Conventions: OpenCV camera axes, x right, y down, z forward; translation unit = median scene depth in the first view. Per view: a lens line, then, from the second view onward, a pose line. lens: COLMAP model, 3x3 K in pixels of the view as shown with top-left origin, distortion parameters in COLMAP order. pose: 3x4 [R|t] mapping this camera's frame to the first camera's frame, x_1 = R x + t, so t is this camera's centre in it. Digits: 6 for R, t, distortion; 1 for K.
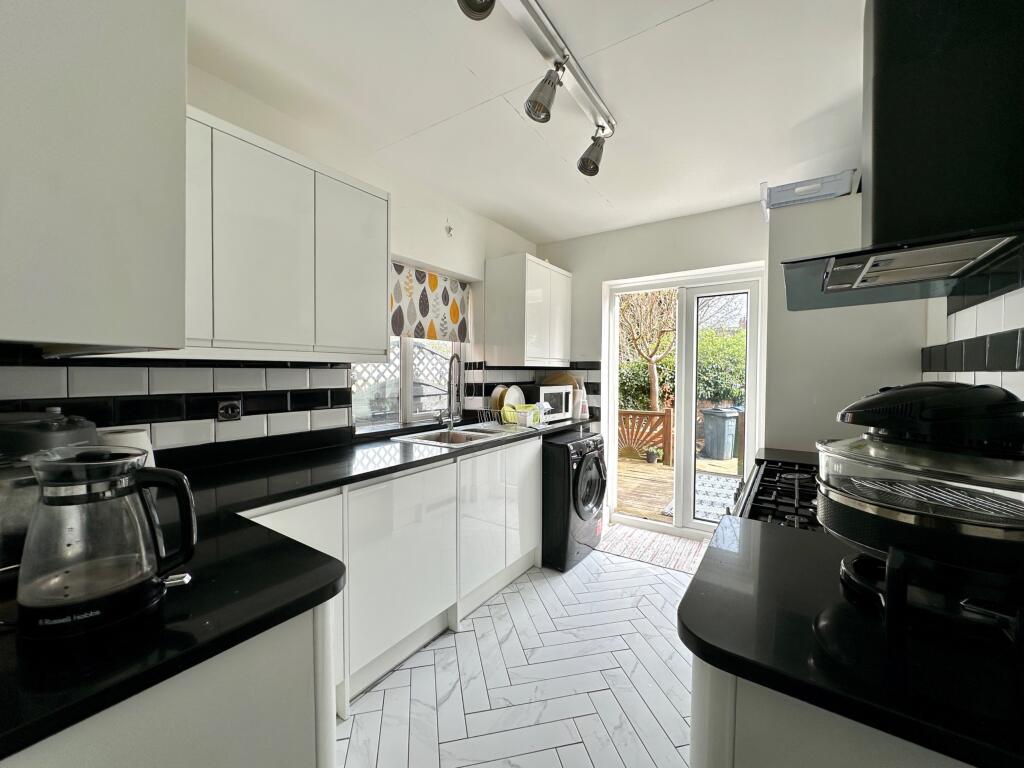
lens RADIAL K [[410.8, 0, 514.0], [0, 410.8, 386.0], [0, 0, 1]] dist [0.000075, 0.000056]
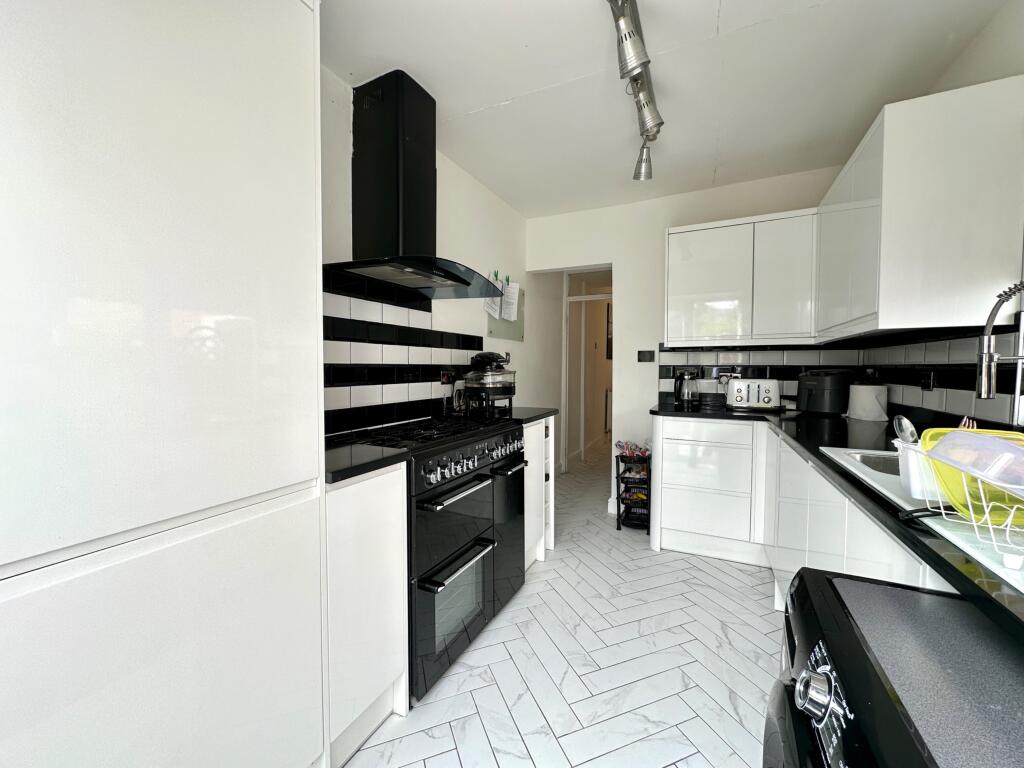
lens RADIAL K [[410.8, 0, 510.0], [0, 410.8, 382.8], [0, 0, 1]] dist [0.000075, 0.000056]
pose [[-0.990745, 0.003513, -0.135689, 0.552243], [-0.002063, 0.999160, 0.040928, 0.015053], [0.135719, 0.040829, -0.989906, 1.918520]]
